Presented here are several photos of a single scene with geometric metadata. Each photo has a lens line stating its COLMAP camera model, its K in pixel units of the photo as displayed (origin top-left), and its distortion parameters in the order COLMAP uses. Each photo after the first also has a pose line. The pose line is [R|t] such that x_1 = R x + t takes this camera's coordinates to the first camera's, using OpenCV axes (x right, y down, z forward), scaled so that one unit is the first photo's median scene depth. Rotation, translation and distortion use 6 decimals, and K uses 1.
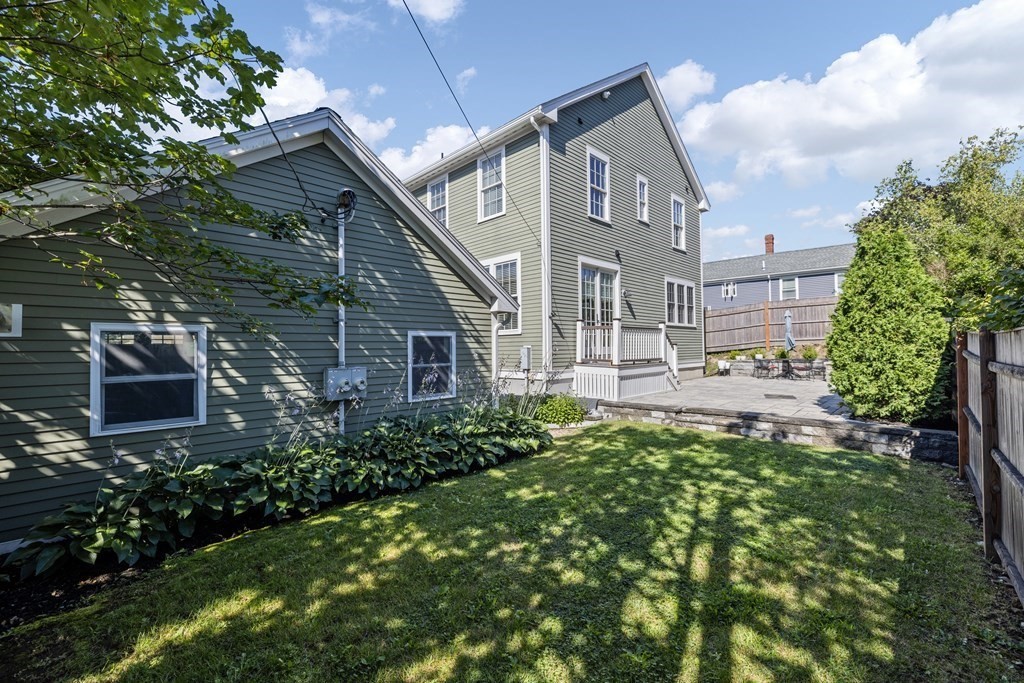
lens RADIAL K [[434.2, 0, 511.7], [0, 434.2, 339.6], [0, 0, 1]] dist [-0.002950, 0.000794]
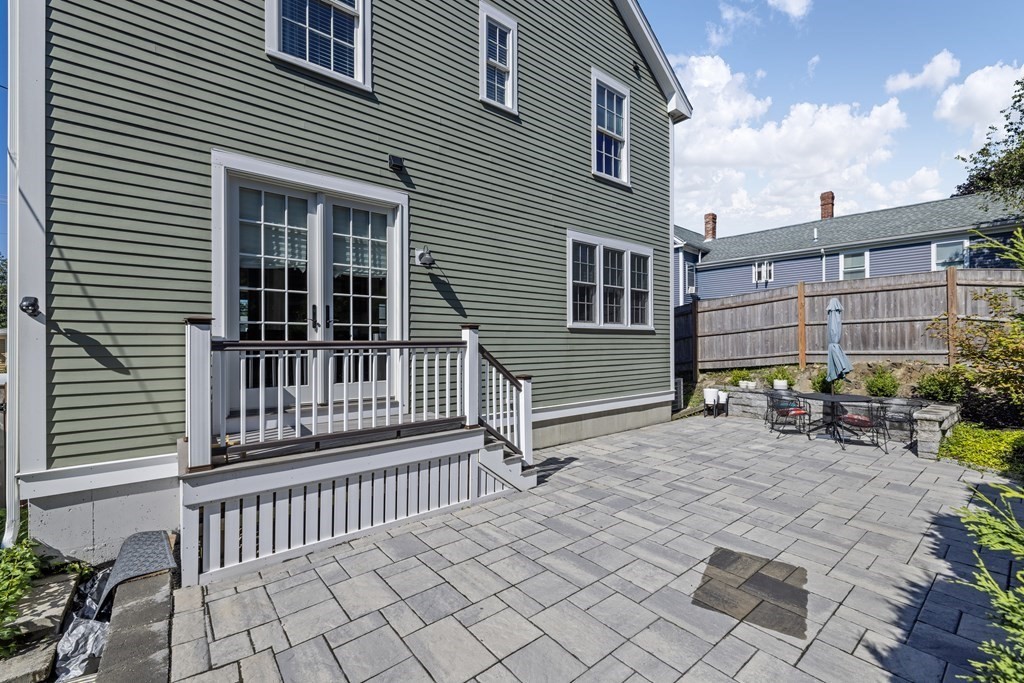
lens RADIAL K [[434.2, 0, 512.2], [0, 434.2, 343.3], [0, 0, 1]] dist [-0.002950, 0.000794]
pose [[0.993427, 0.009446, -0.114075, 0.314504], [-0.006637, 0.999666, 0.024978, -0.024929], [0.114273, -0.024057, 0.993158, 0.446746]]
